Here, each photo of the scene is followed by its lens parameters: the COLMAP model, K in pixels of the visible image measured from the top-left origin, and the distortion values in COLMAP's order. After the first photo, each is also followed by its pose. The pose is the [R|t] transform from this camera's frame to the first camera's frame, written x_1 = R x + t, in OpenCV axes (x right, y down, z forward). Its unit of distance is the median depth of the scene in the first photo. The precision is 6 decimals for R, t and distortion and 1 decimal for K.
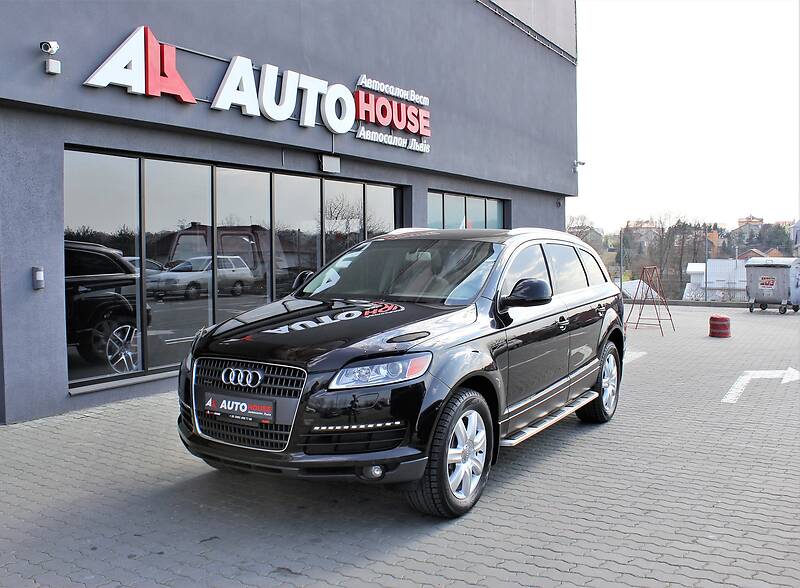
lens RADIAL K [[763.8, 0, 400.0], [0, 763.8, 294.0], [0, 0, 1]] dist [-0.130529, 0.018639]
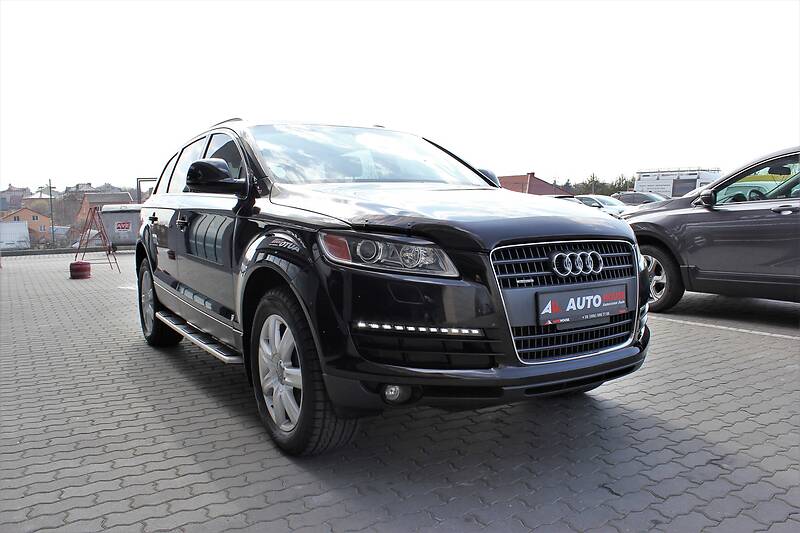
lens RADIAL K [[665.3, 0, 398.3], [0, 665.3, 270.5], [0, 0, 1]] dist [-0.172042, 0.147719]
pose [[0.453819, -0.088536, 0.886685, -0.466359], [0.066004, 0.995658, 0.065635, 0.034695], [-0.888646, 0.028738, 0.457692, 0.472285]]
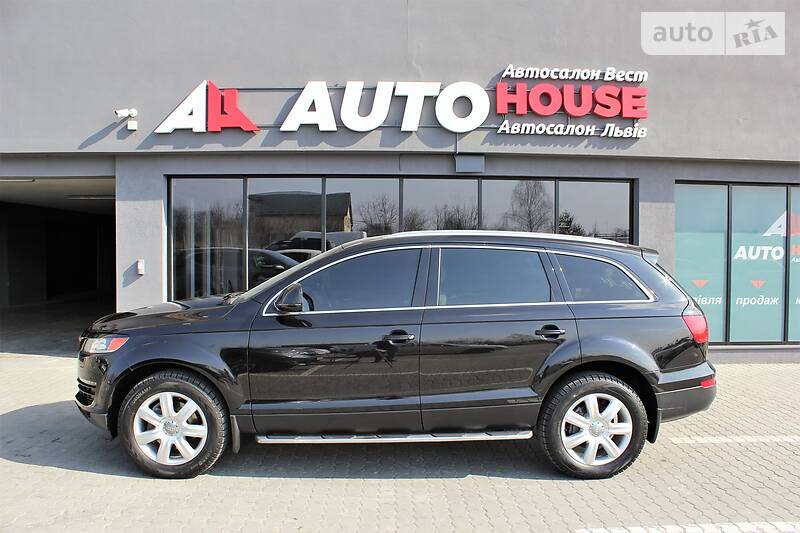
lens RADIAL K [[665.3, 0, 398.3], [0, 665.3, 270.5], [0, 0, 1]] dist [-0.172042, 0.147719]
pose [[0.544007, 0.029856, -0.838549, 0.768679], [-0.058859, 0.998263, -0.002642, -0.037313], [0.837014, 0.050794, 0.544819, 0.633976]]
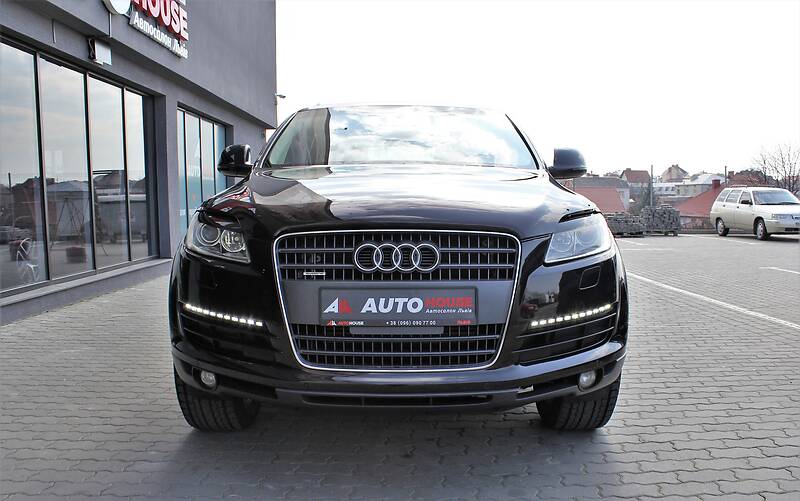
lens RADIAL K [[684.5, 0, 400.3], [0, 684.5, 289.5], [0, 0, 1]] dist [-0.106022, 0.005091]
pose [[0.856964, -0.070490, 0.510534, -0.265836], [0.035120, 0.996287, 0.078608, 0.050632], [-0.514179, -0.049434, 0.856257, 0.290889]]
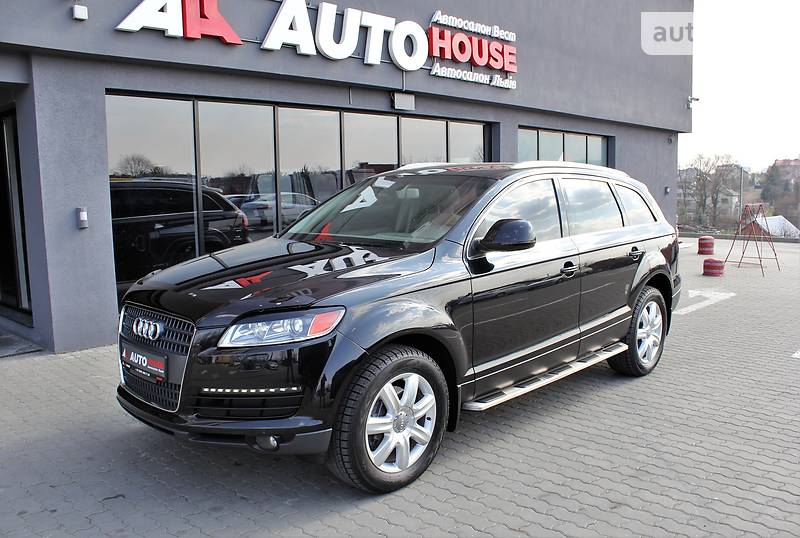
lens RADIAL K [[674.4, 0, 417.0], [0, 674.4, 287.0], [0, 0, 1]] dist [-0.158039, 0.124149]
pose [[0.978489, 0.022427, -0.205076, 0.152522], [-0.003693, 0.995818, 0.091282, -0.008497], [0.206265, -0.088561, 0.974480, 0.157214]]
